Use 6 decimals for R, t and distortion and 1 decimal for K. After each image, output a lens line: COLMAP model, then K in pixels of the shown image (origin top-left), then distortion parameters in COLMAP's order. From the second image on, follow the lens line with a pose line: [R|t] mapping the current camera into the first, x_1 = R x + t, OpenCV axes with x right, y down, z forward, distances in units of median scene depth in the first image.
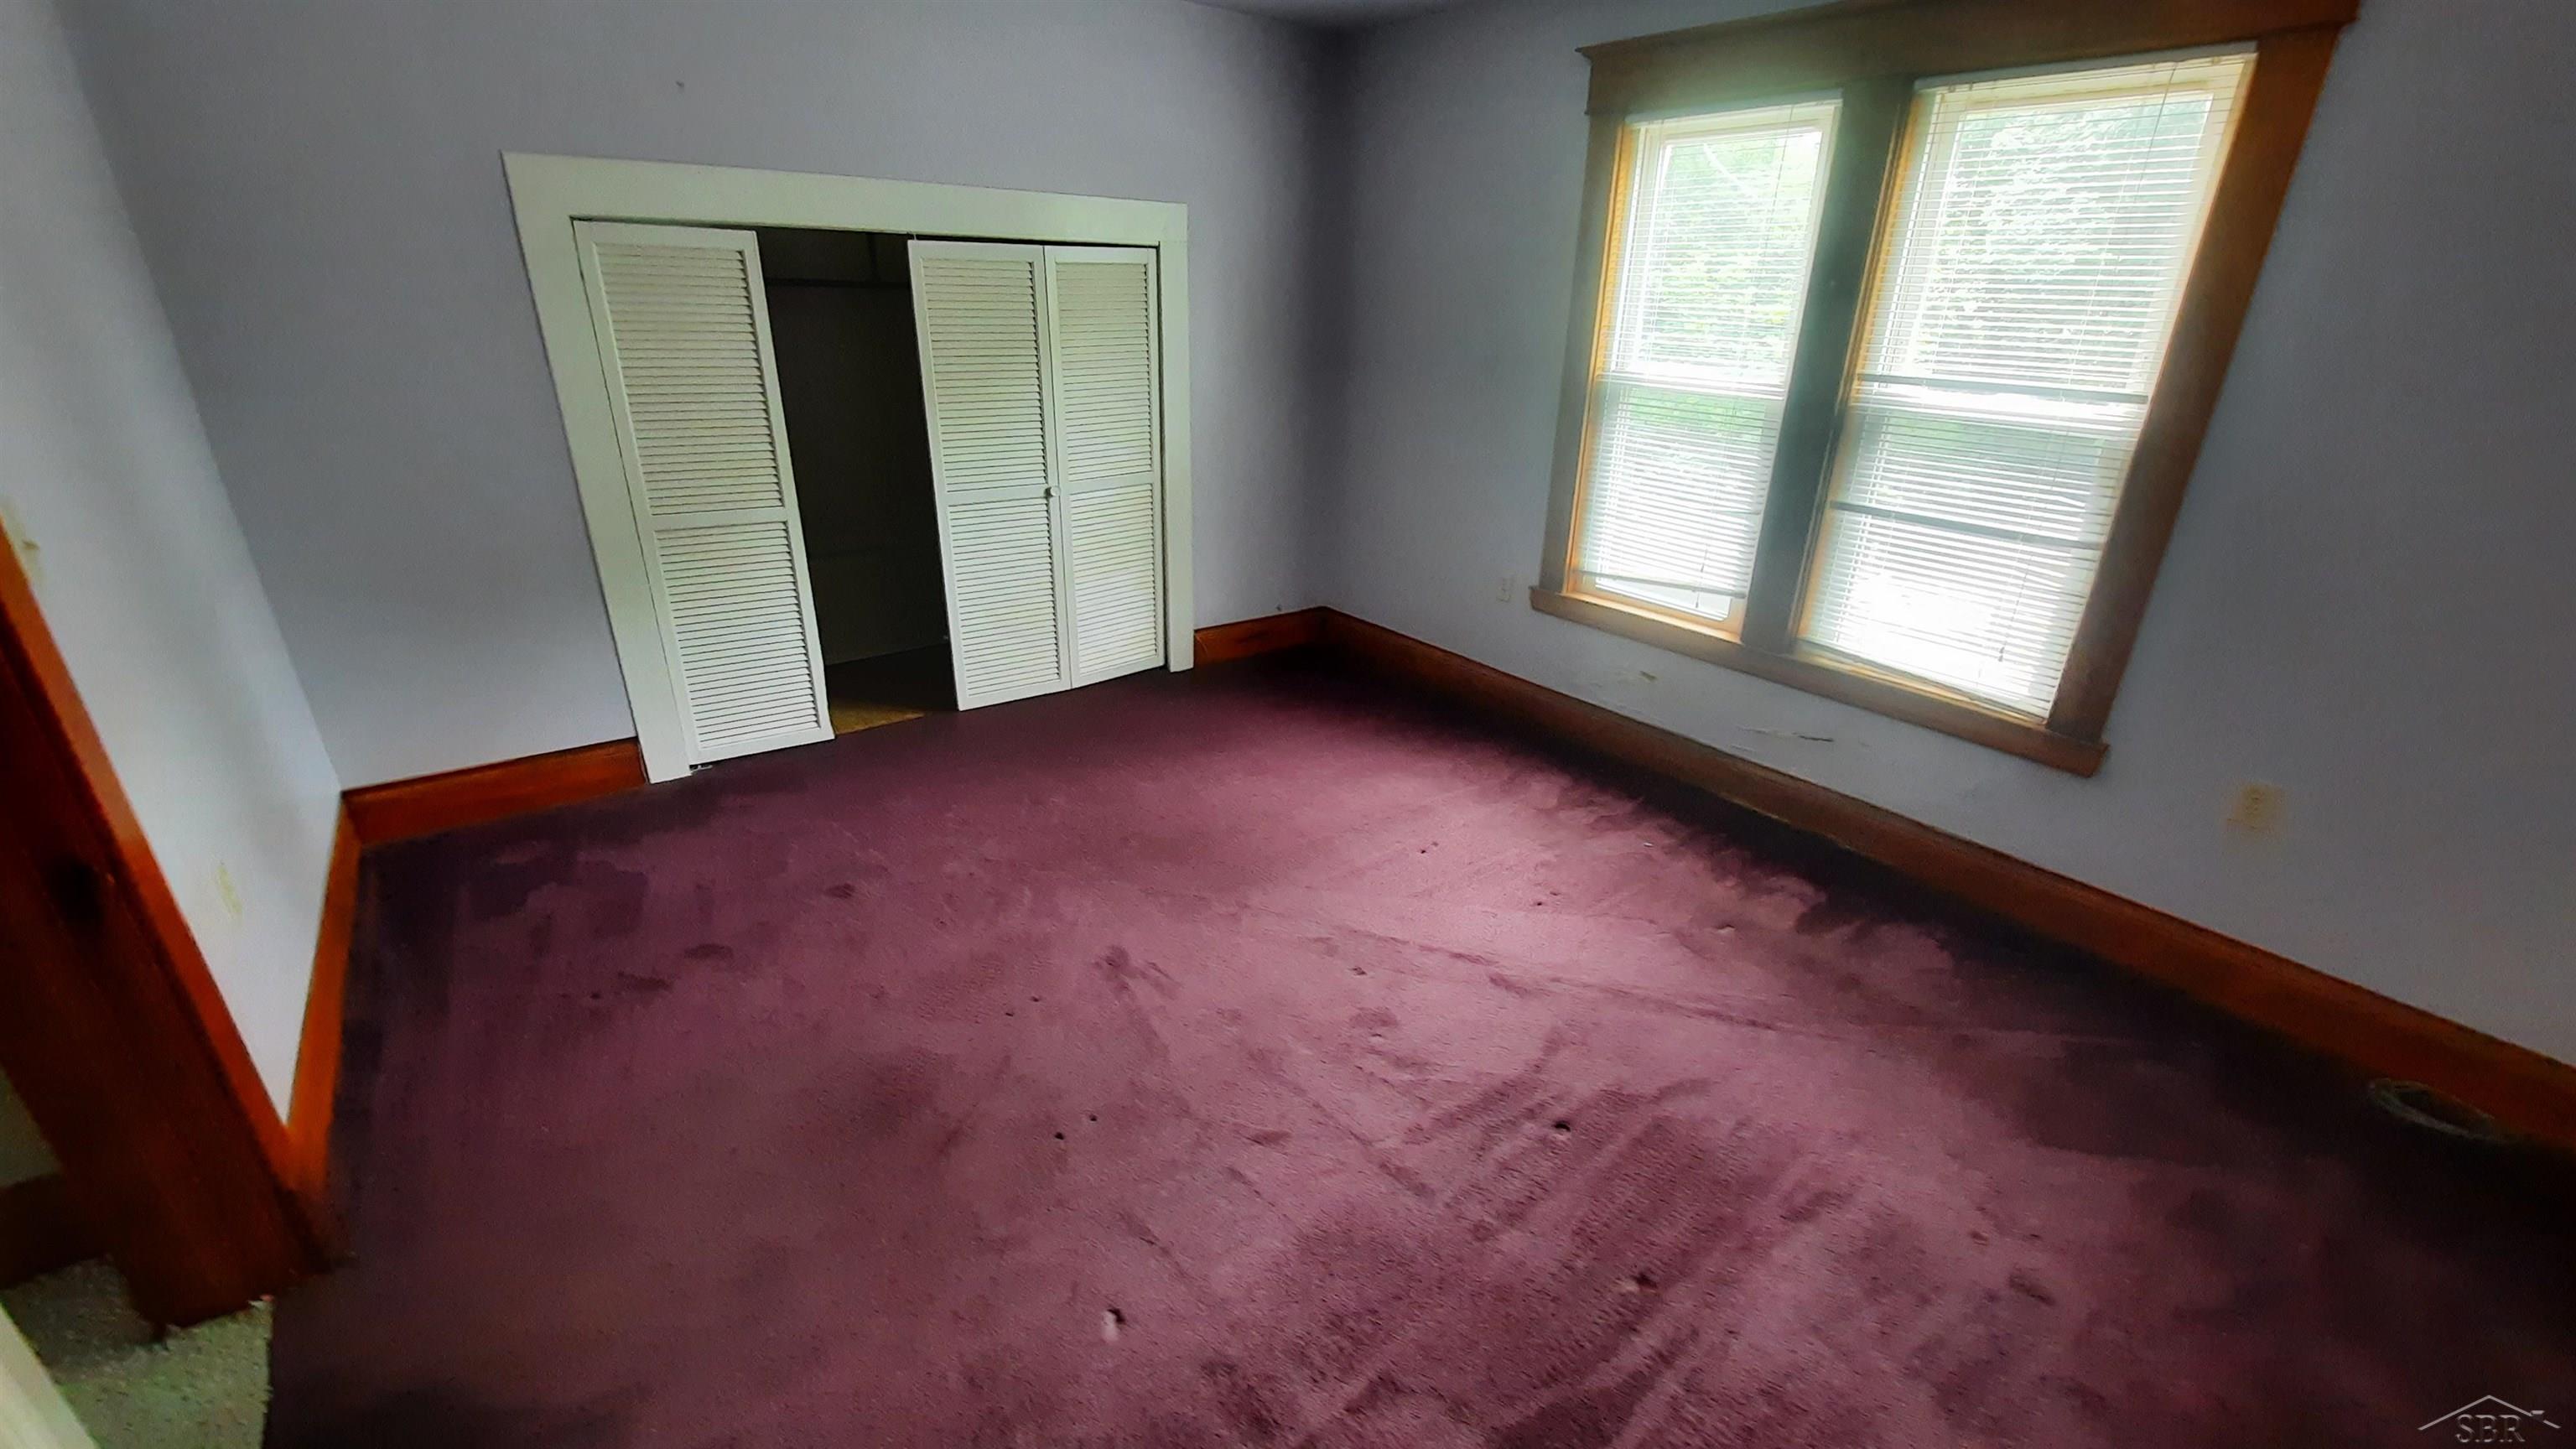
lens RADIAL K [[1041.6, 0, 1288.0], [0, 1041.6, 724.5], [0, 0, 1]] dist [0.000335, -0.000013]
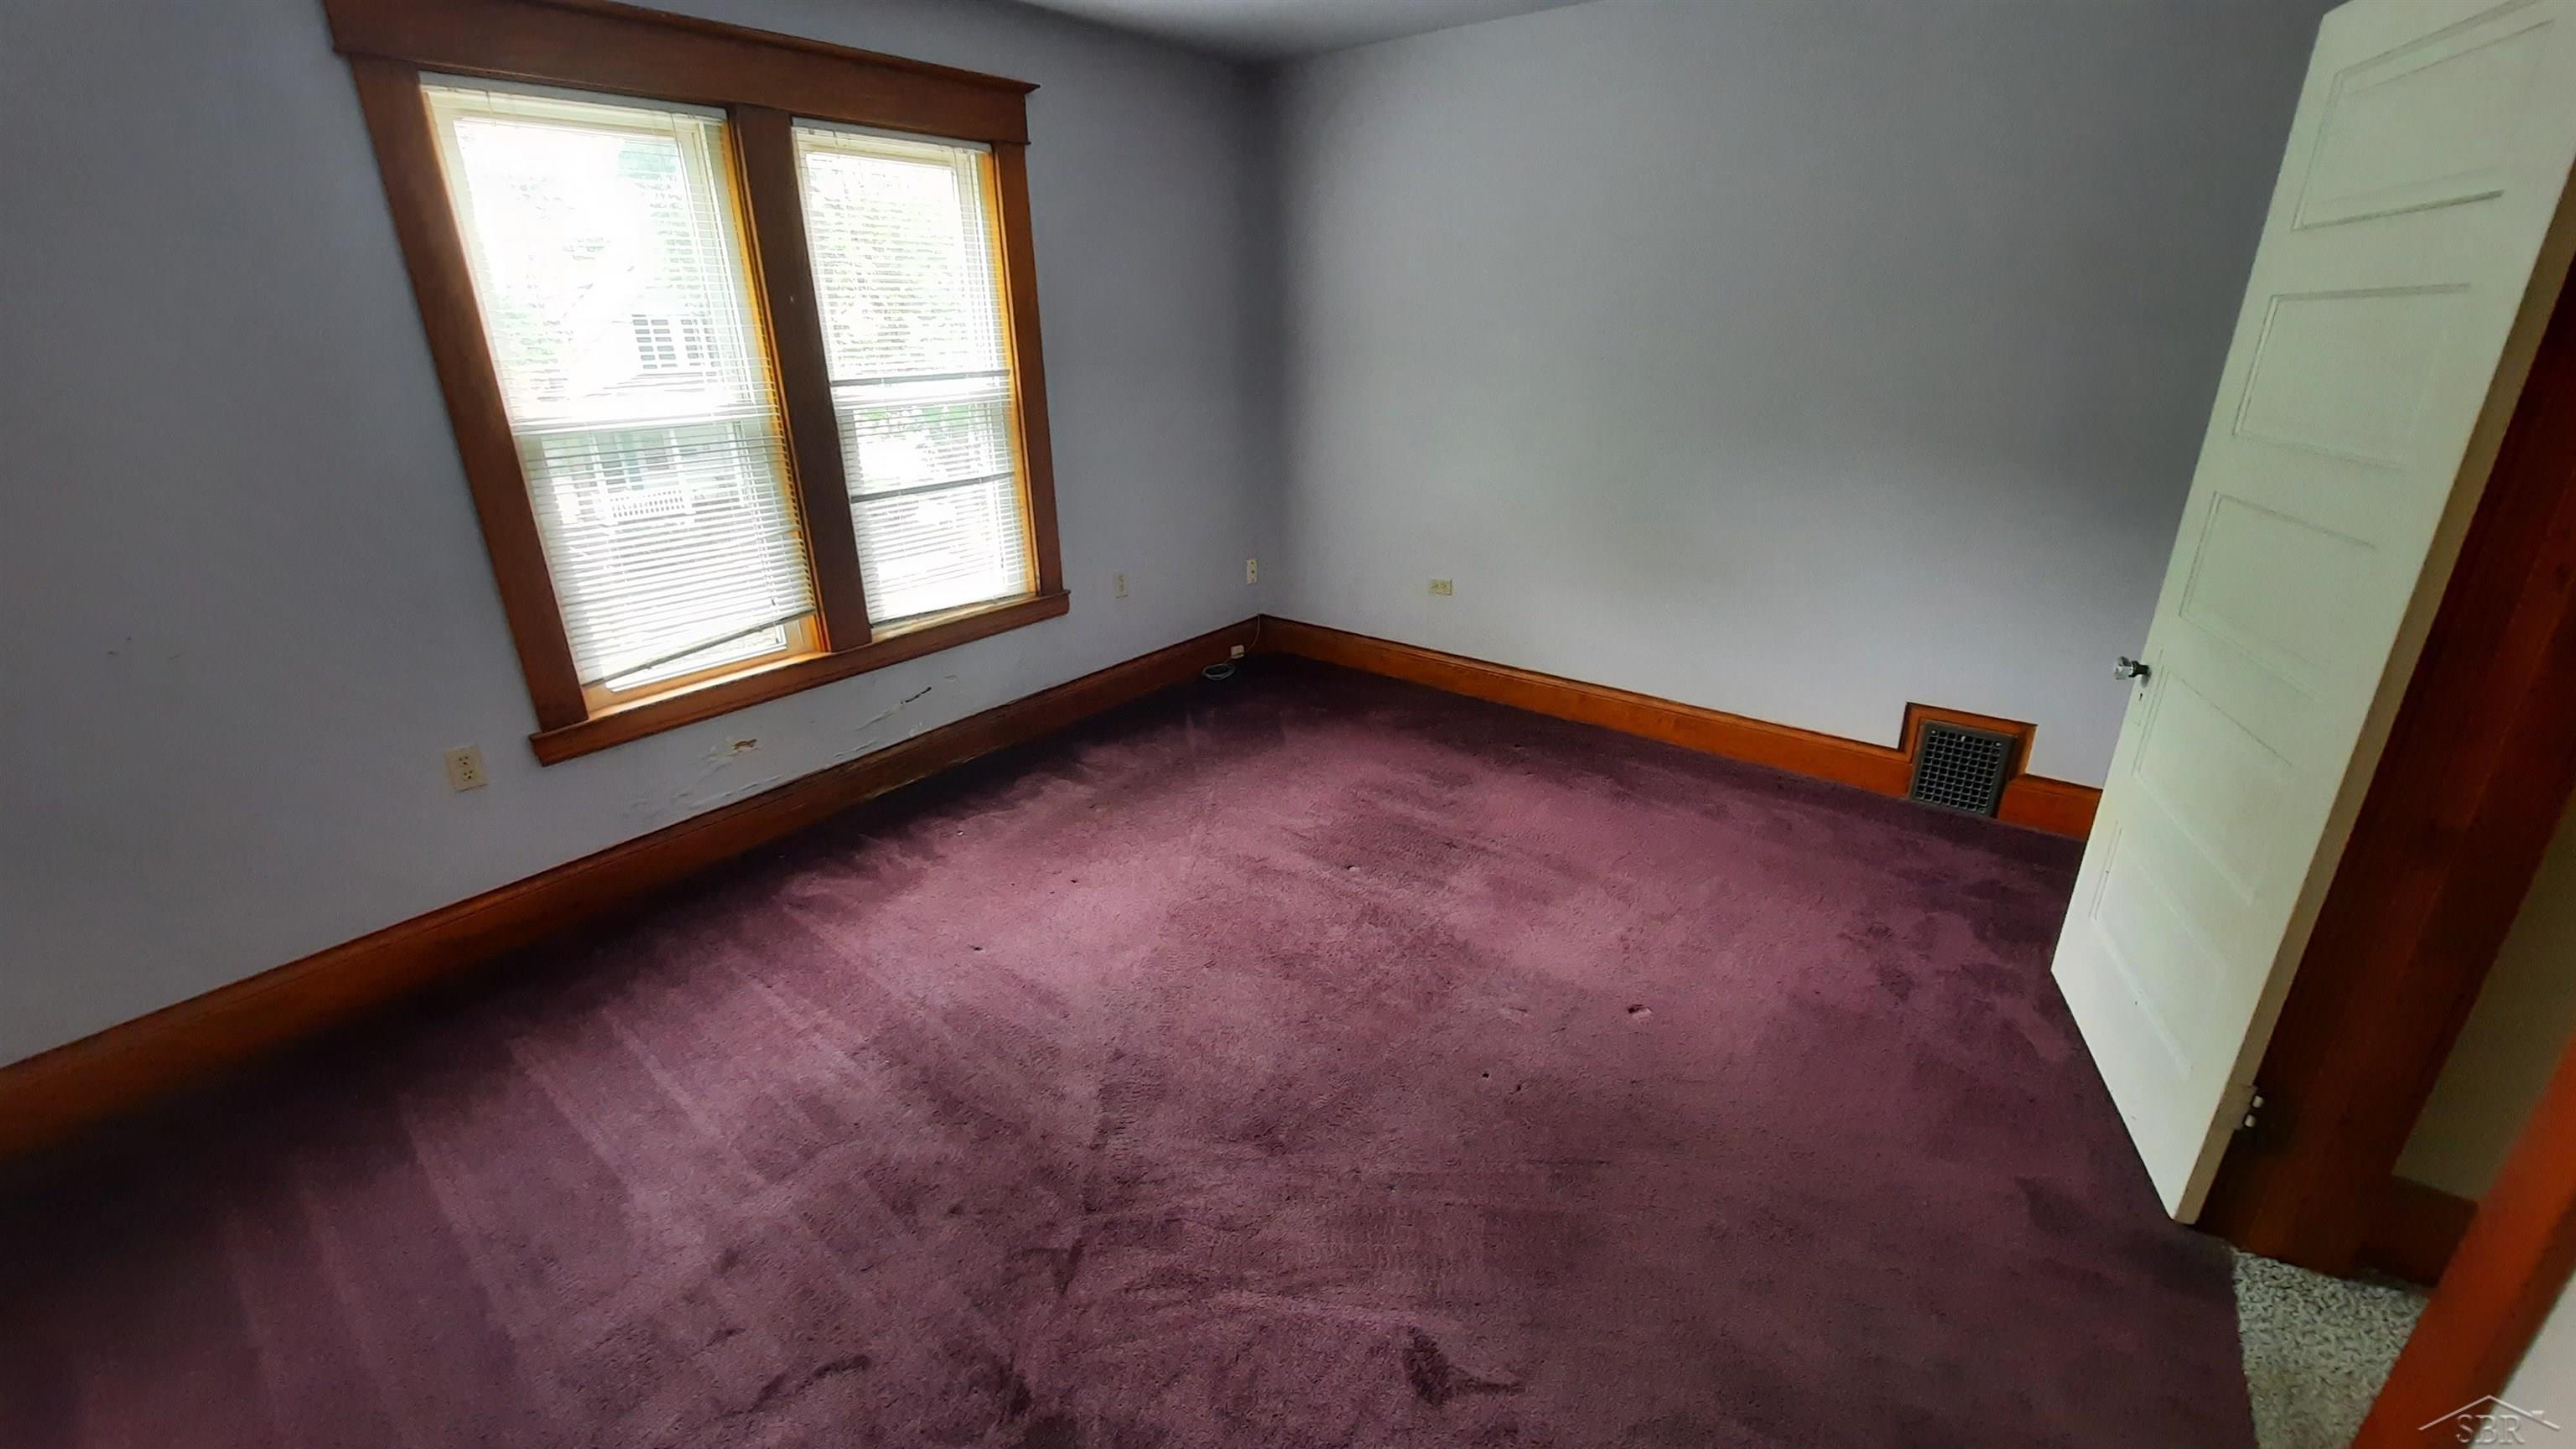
lens RADIAL K [[1041.6, 0, 1288.0], [0, 1041.6, 724.5], [0, 0, 1]] dist [0.000335, -0.000013]
pose [[-0.289340, -0.361956, 0.886155, -0.705410], [0.374296, 0.809264, 0.452762, -0.360569], [-0.881013, 0.462687, -0.098674, 0.850272]]
